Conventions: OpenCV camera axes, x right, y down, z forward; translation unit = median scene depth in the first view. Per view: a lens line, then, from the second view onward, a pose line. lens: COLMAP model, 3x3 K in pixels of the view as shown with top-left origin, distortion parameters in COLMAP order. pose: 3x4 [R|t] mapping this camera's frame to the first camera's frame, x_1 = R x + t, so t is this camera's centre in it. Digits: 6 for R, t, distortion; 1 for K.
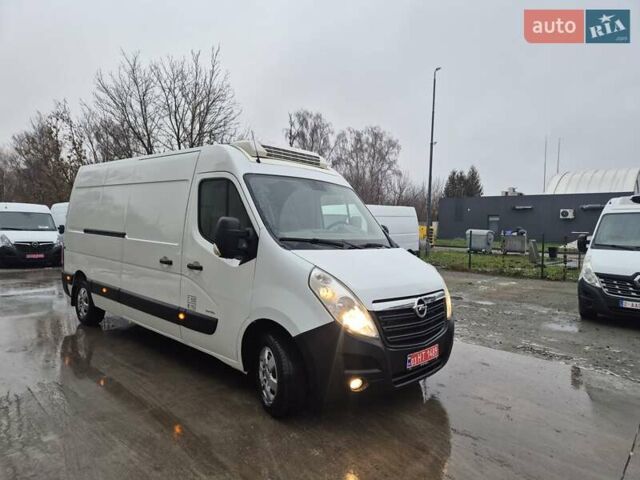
lens RADIAL K [[430.1, 0, 322.4], [0, 430.1, 241.2], [0, 0, 1]] dist [0.076299, -0.062762]
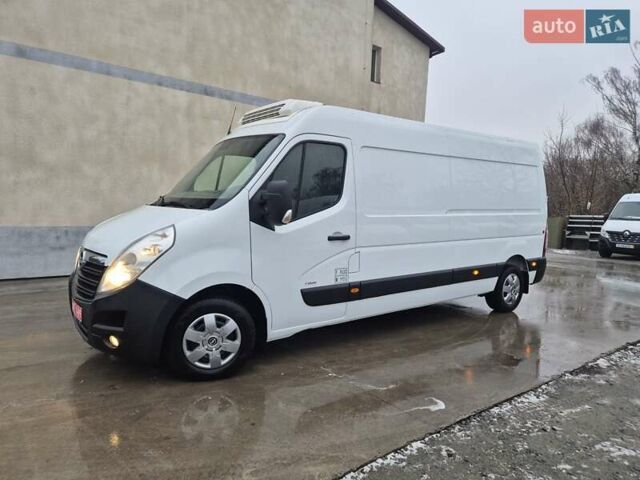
lens RADIAL K [[426.0, 0, 320.9], [0, 426.0, 239.5], [0, 0, 1]] dist [0.078363, -0.058116]
pose [[-0.174098, 0.051297, -0.983391, 0.801342], [-0.068582, 0.995586, 0.064075, 0.004458], [0.982337, 0.078599, -0.169811, 1.239132]]
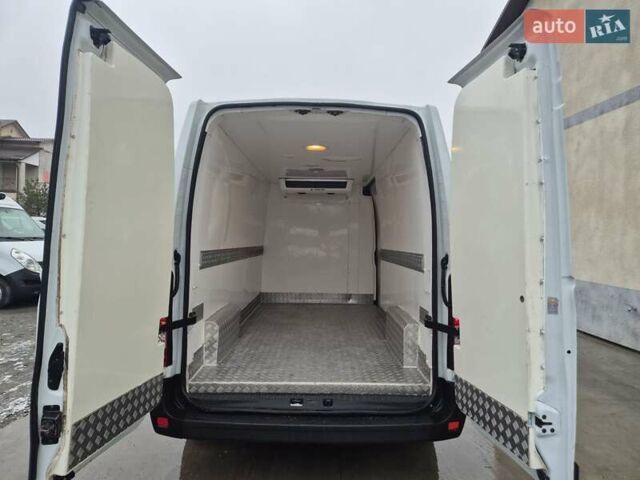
lens RADIAL K [[426.0, 0, 320.9], [0, 426.0, 239.5], [0, 0, 1]] dist [0.078363, -0.058116]
pose [[-0.691933, -0.046523, 0.720461, -1.072669], [-0.013705, 0.998588, 0.051321, -0.090663], [-0.721832, 0.025637, -0.691594, 1.893227]]
